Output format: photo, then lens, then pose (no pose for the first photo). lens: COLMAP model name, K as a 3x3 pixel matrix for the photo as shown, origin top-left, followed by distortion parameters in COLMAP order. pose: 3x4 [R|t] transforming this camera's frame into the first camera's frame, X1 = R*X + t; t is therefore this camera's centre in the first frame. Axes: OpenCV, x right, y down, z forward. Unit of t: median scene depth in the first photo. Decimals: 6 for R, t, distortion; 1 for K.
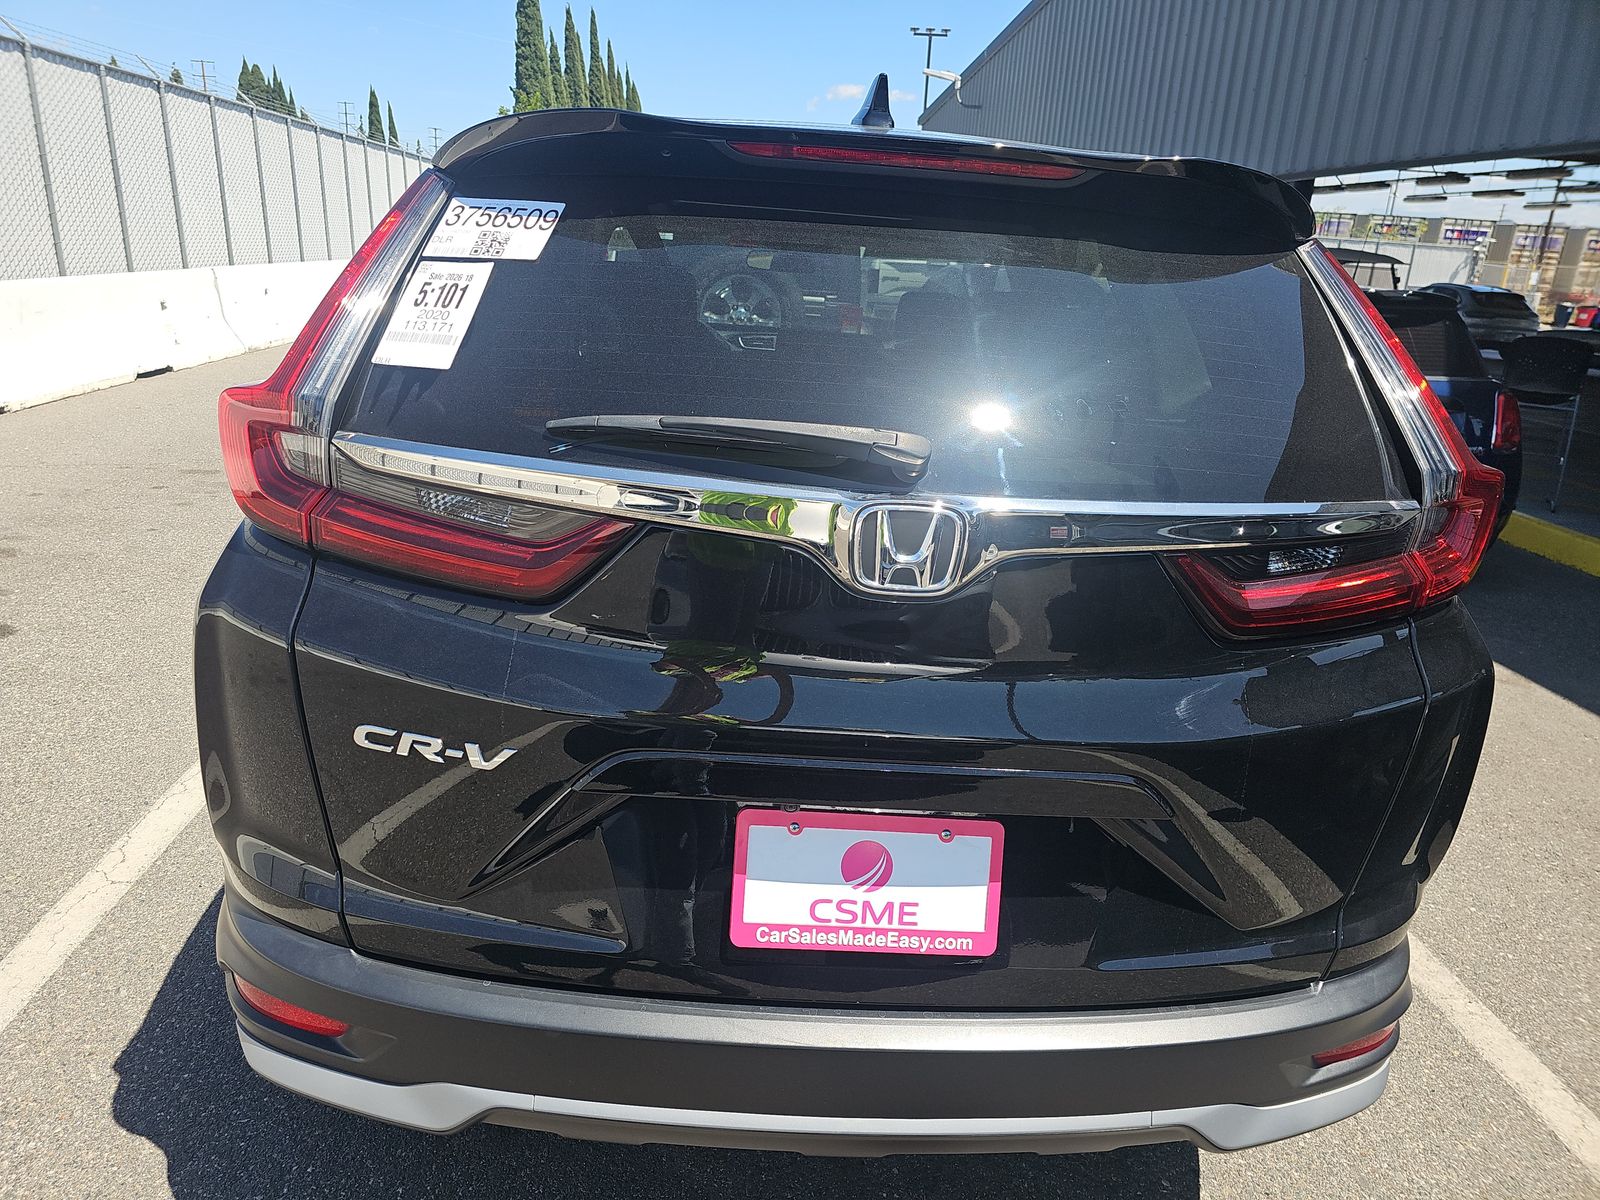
lens RADIAL K [[1069.4, 0, 800.0], [0, 1069.4, 600.0], [0, 0, 1]] dist [0.006955, -0.001321]
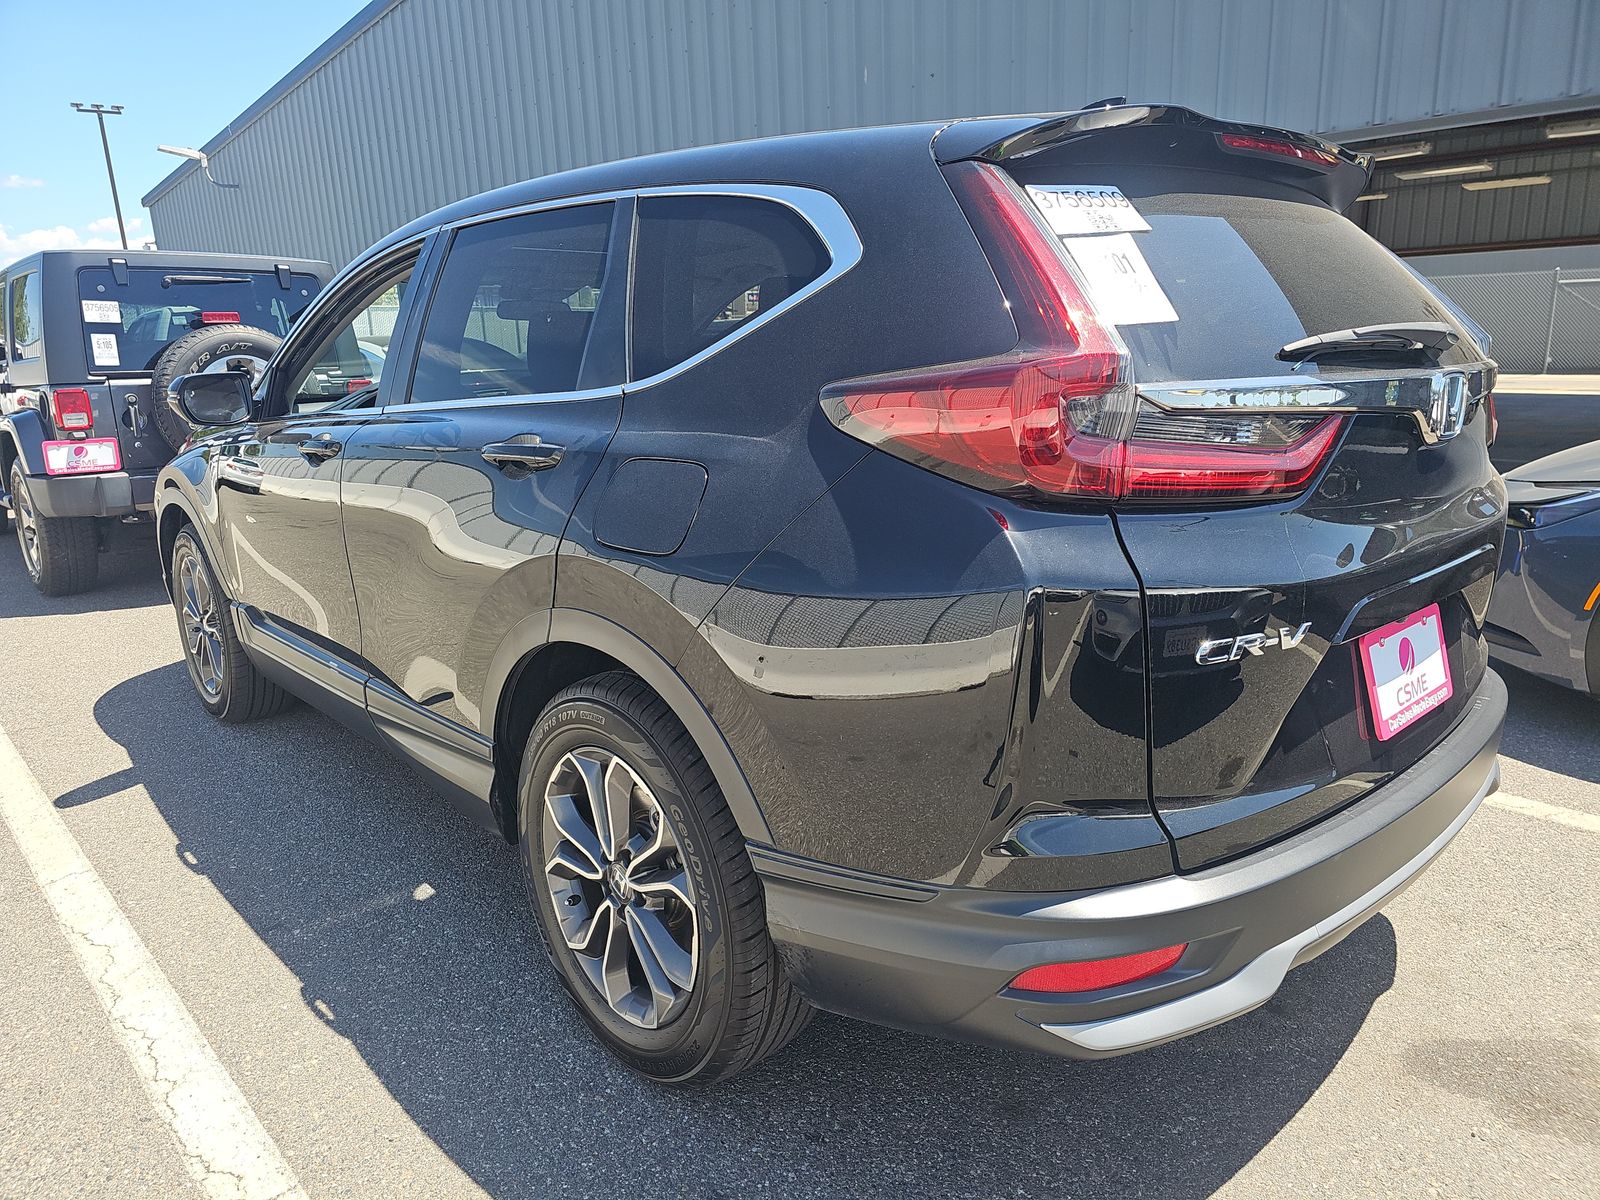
lens RADIAL K [[1069.4, 0, 800.0], [0, 1069.4, 600.0], [0, 0, 1]] dist [0.006955, -0.001321]
pose [[0.770419, -0.234940, 0.592670, -0.245850], [0.274995, 0.961157, 0.023544, -0.011659], [-0.575181, 0.144843, 0.805101, 0.063204]]
